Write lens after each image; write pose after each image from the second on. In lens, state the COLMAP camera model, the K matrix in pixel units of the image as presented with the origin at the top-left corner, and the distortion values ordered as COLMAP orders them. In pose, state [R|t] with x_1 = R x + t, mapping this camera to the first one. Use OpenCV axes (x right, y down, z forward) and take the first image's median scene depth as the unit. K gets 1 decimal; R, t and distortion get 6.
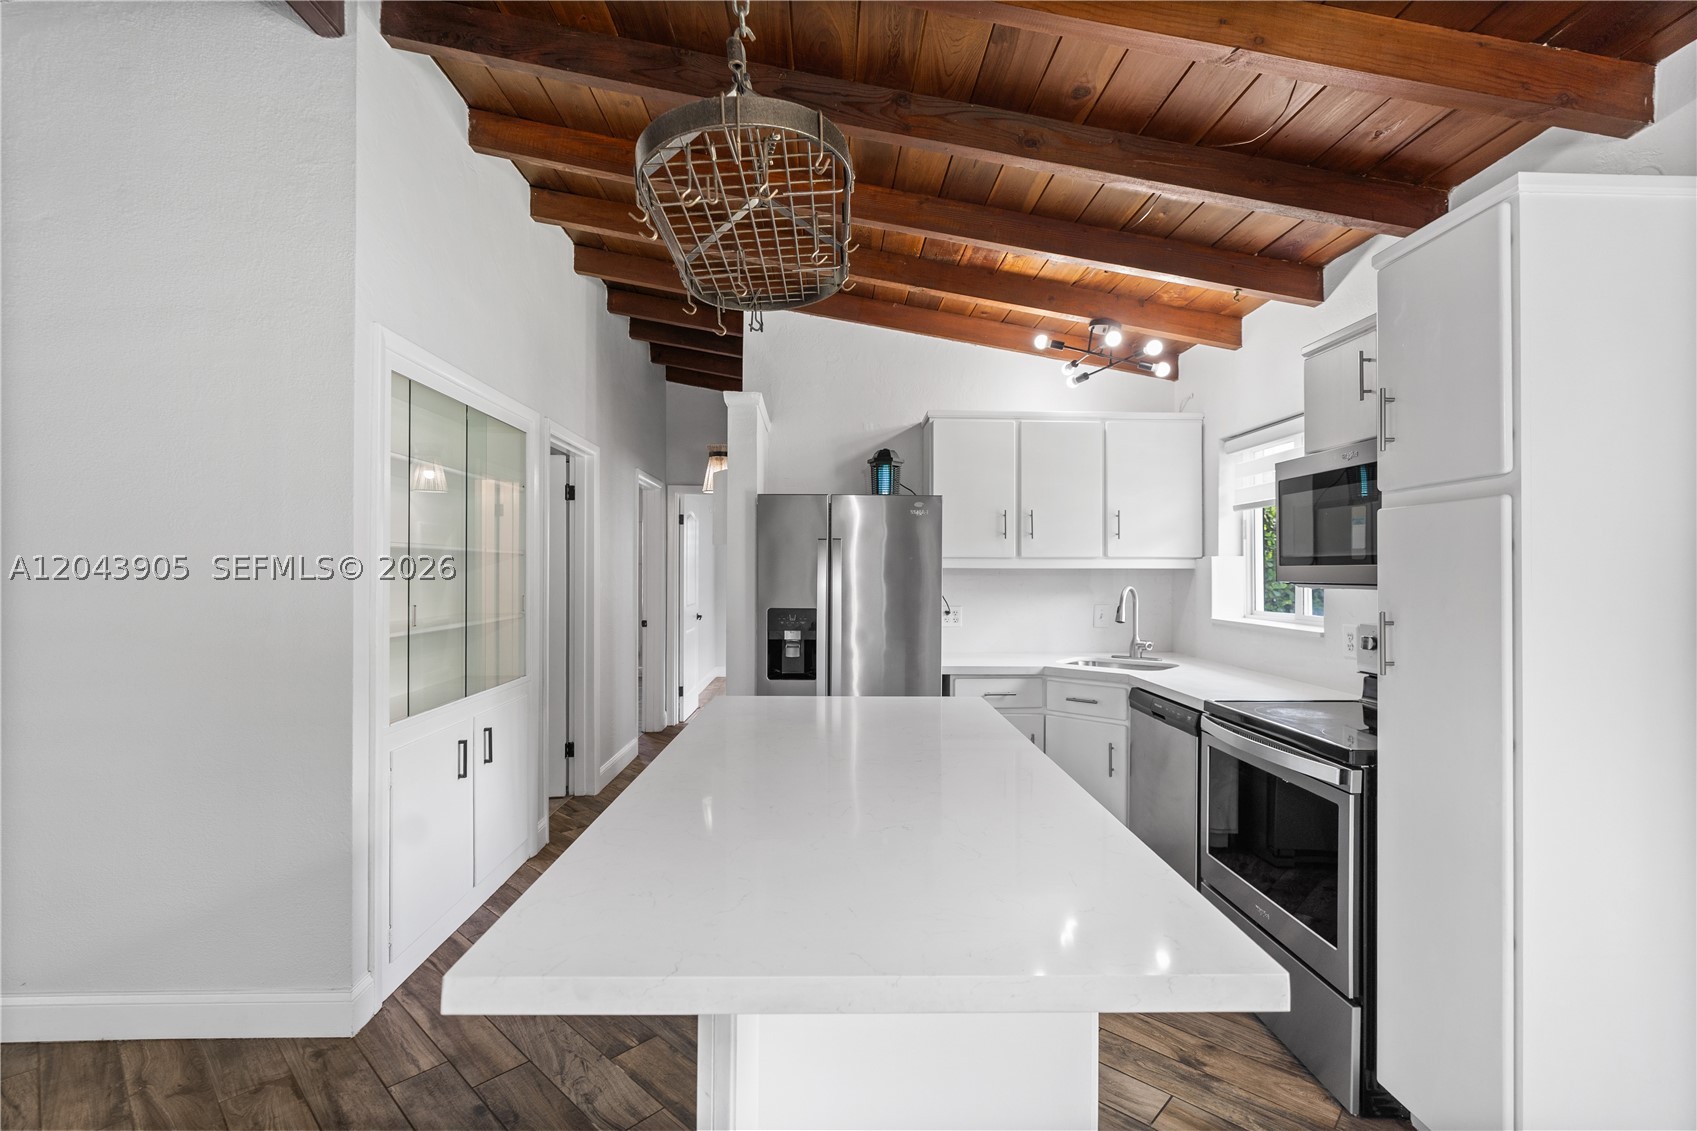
lens RADIAL K [[761.8, 0, 848.5], [0, 761.8, 565.5], [0, 0, 1]] dist [-0.009696, 0.003808]
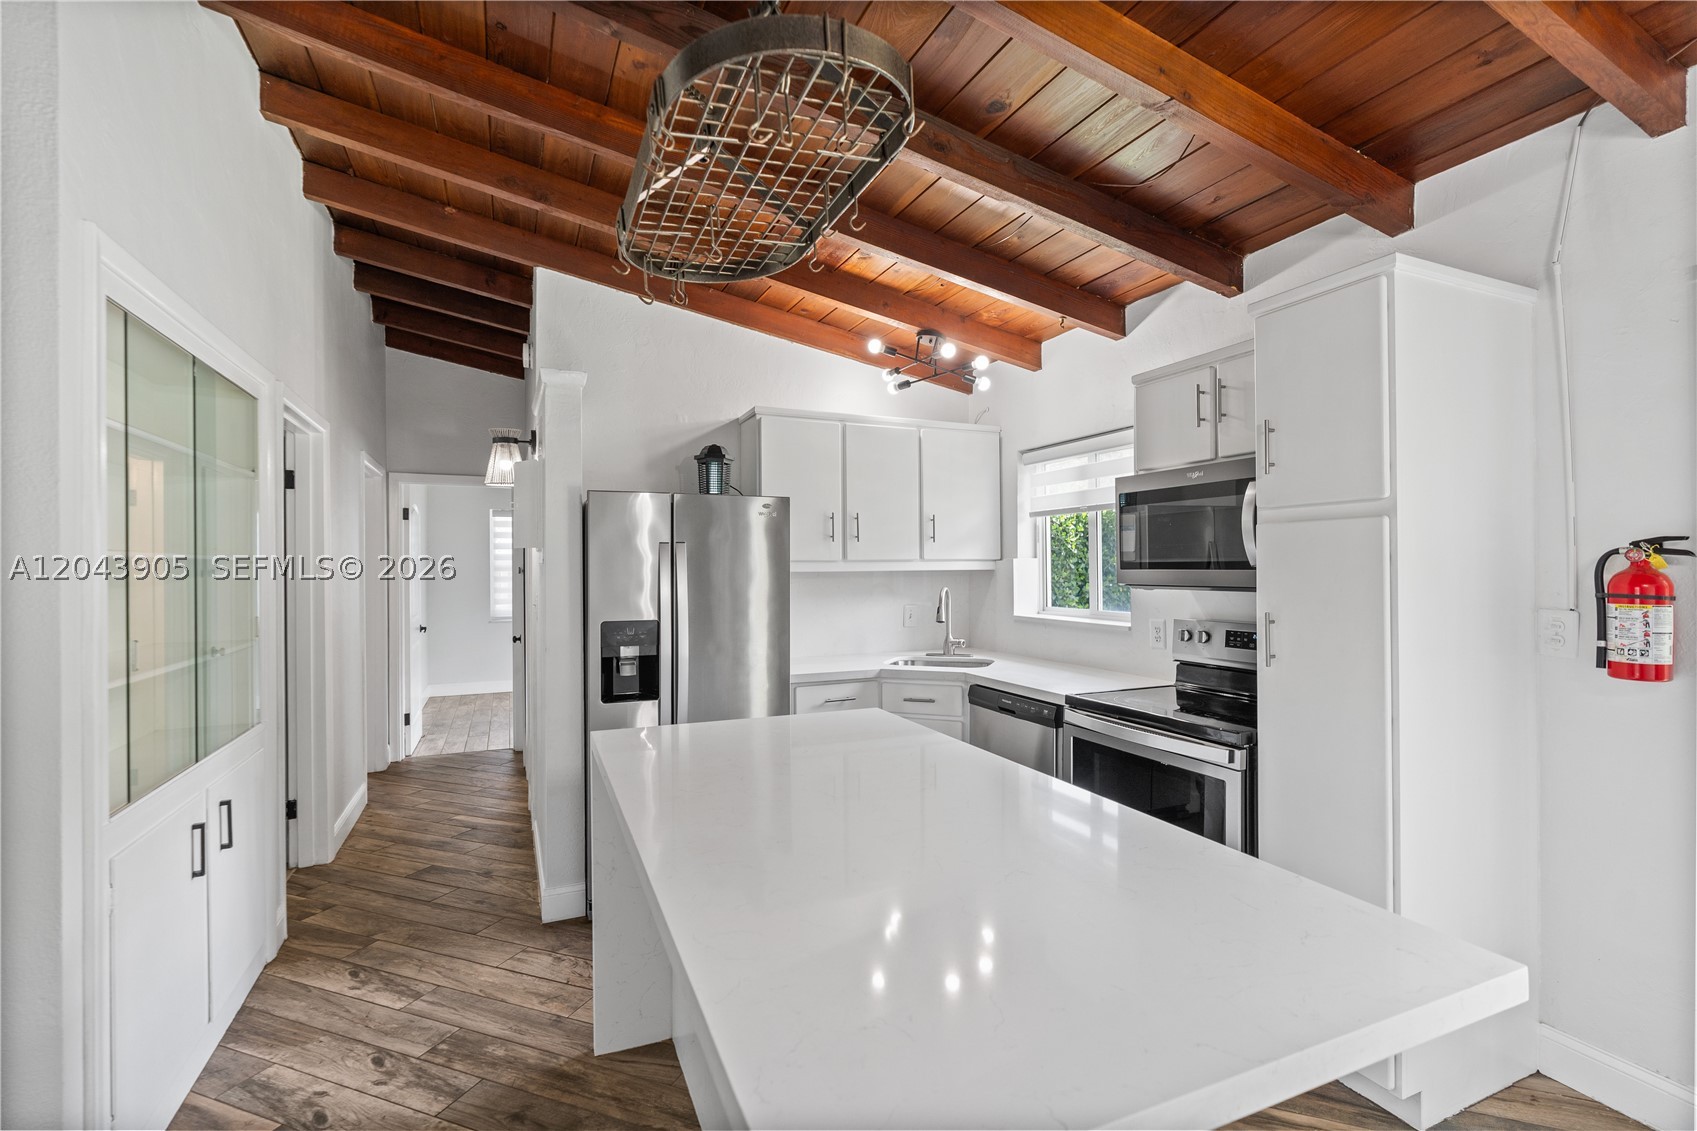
lens RADIAL K [[761.8, 0, 848.5], [0, 761.8, 565.5], [0, 0, 1]] dist [-0.009696, 0.003808]
pose [[0.924839, -0.008695, 0.380261, -0.173639], [0.006683, 0.999956, 0.006611, -0.012024], [-0.380301, -0.003573, 0.924856, 0.087323]]
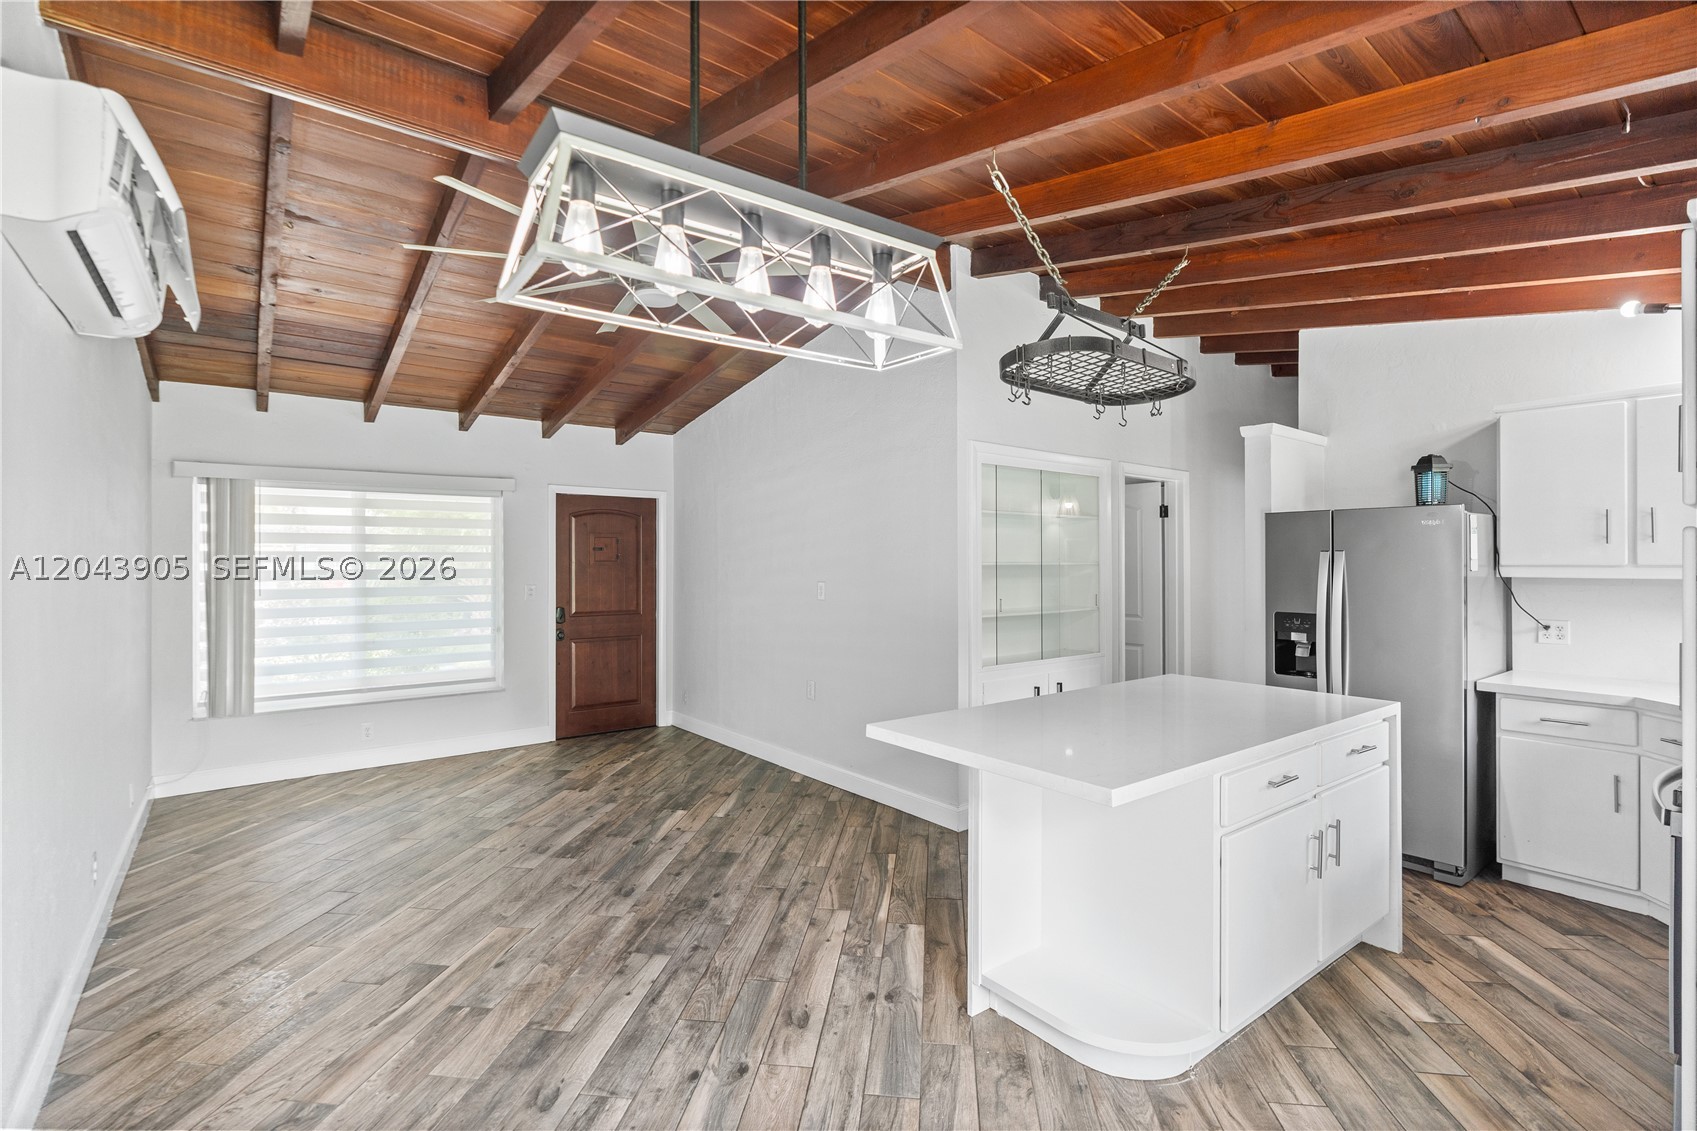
lens RADIAL K [[771.4, 0, 844.2], [0, 771.4, 559.9], [0, 0, 1]] dist [-0.008248, 0.001610]
pose [[0.587789, -0.005682, -0.808994, 0.449771], [0.006995, 0.999974, -0.001942, -0.024141], [0.808984, -0.004518, 0.587813, -0.206837]]
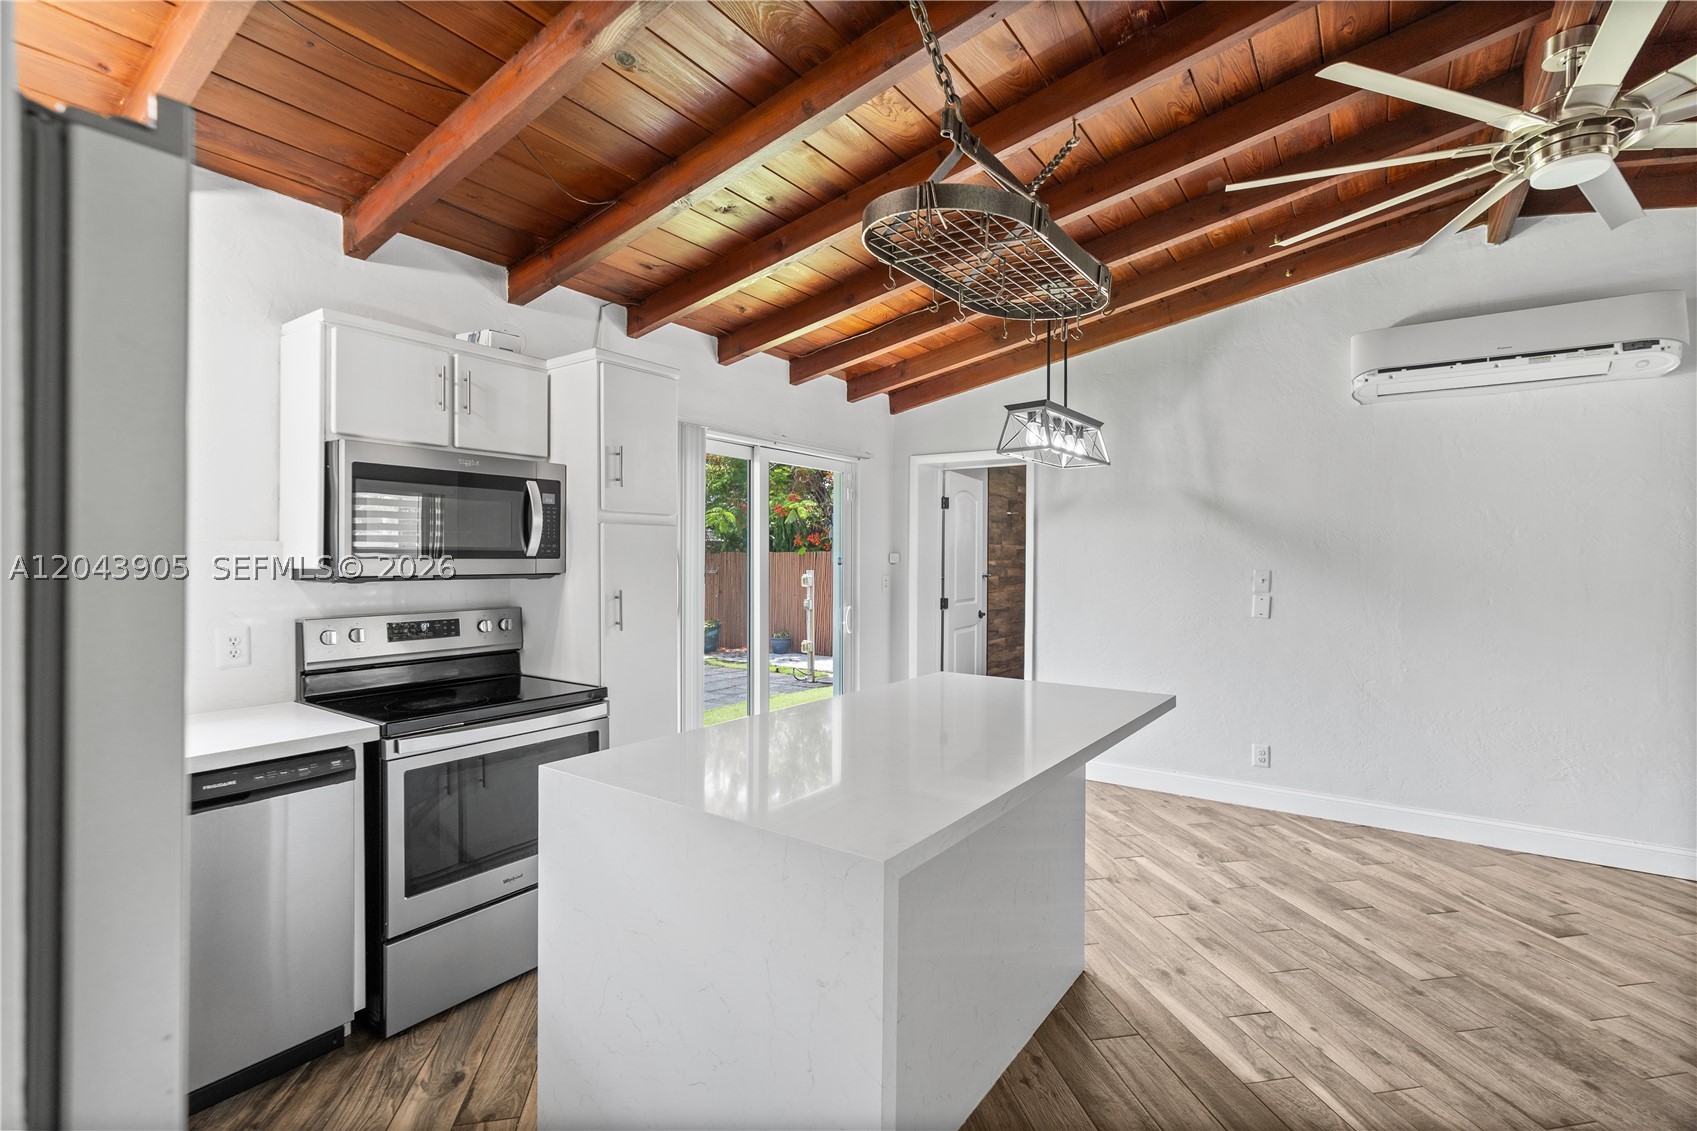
lens RADIAL K [[771.4, 0, 844.2], [0, 771.4, 559.9], [0, 0, 1]] dist [-0.008248, 0.001610]
pose [[-0.797234, -0.007284, 0.603626, -0.350187], [-0.010773, 0.999940, -0.002161, 0.000978], [-0.603574, -0.008225, -0.797265, 1.085754]]
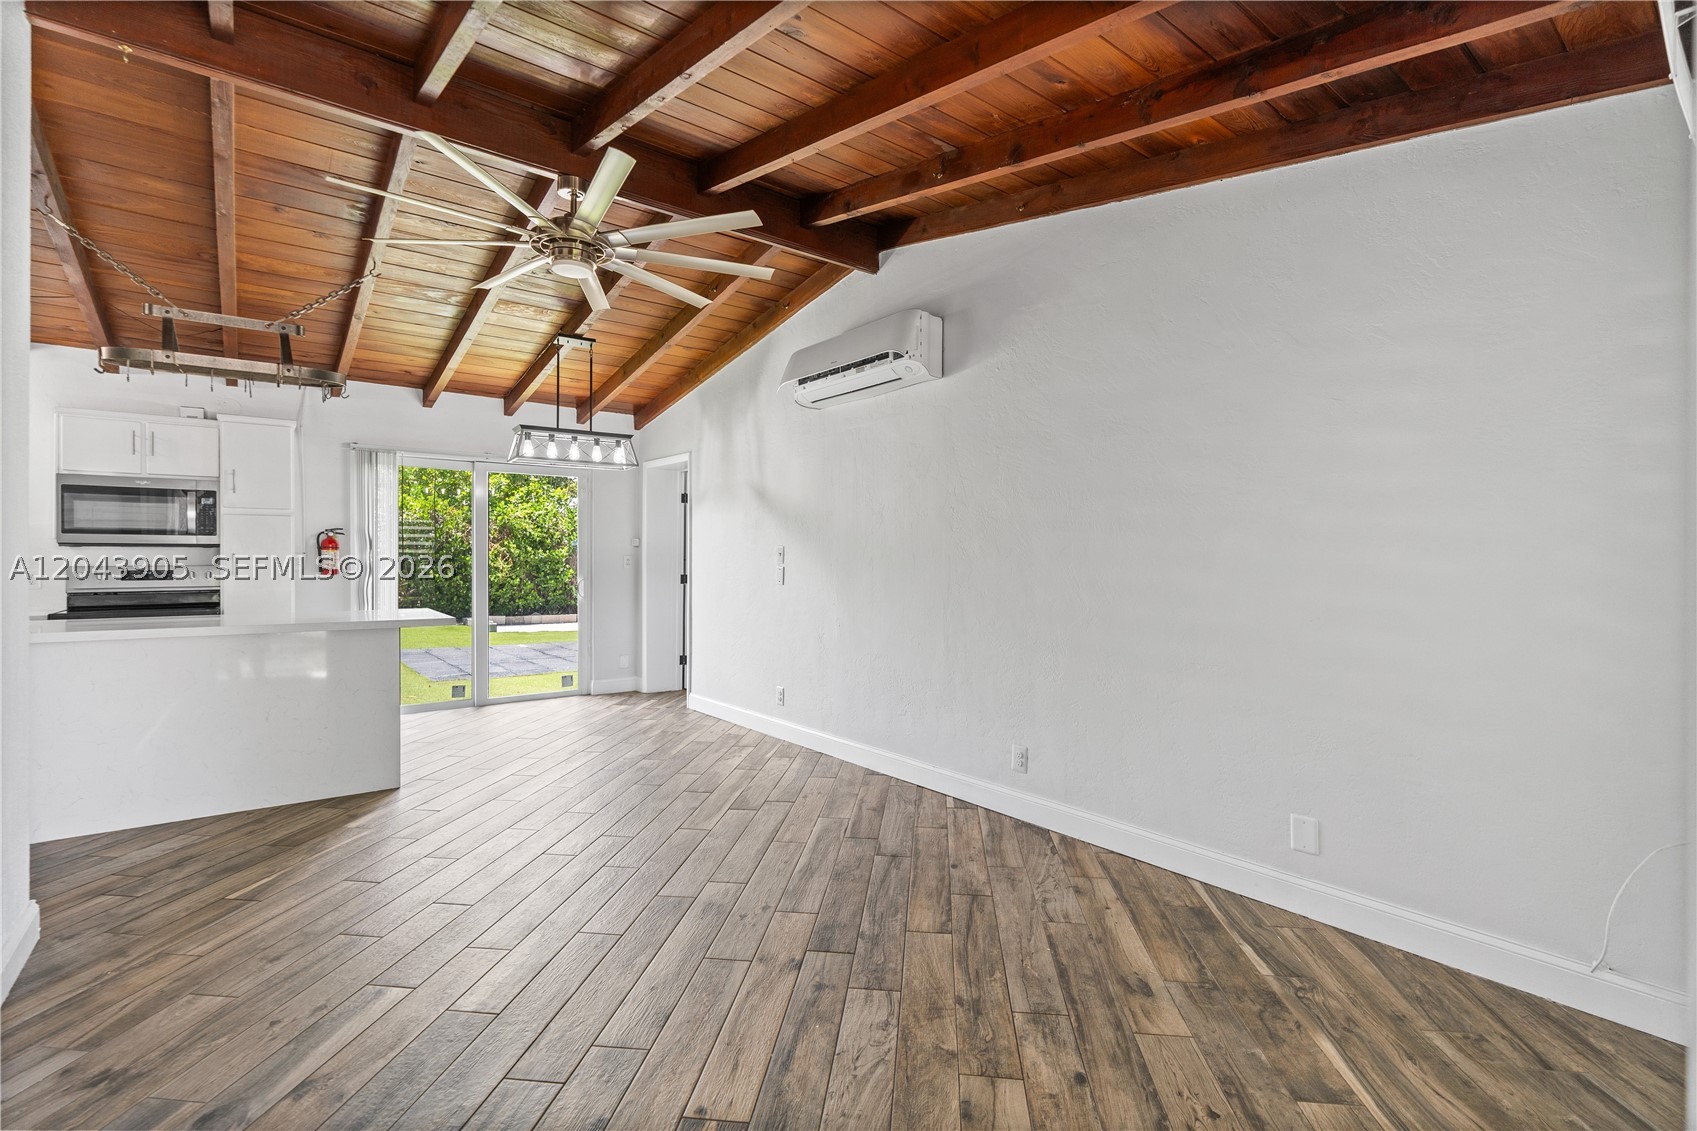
lens RADIAL K [[771.4, 0, 844.2], [0, 771.4, 559.9], [0, 0, 1]] dist [-0.008248, 0.001610]
pose [[-0.587857, -0.004945, 0.808949, -1.494653], [-0.011061, 0.999937, -0.001925, 0.038162], [-0.808889, -0.010080, -0.587875, 0.471934]]
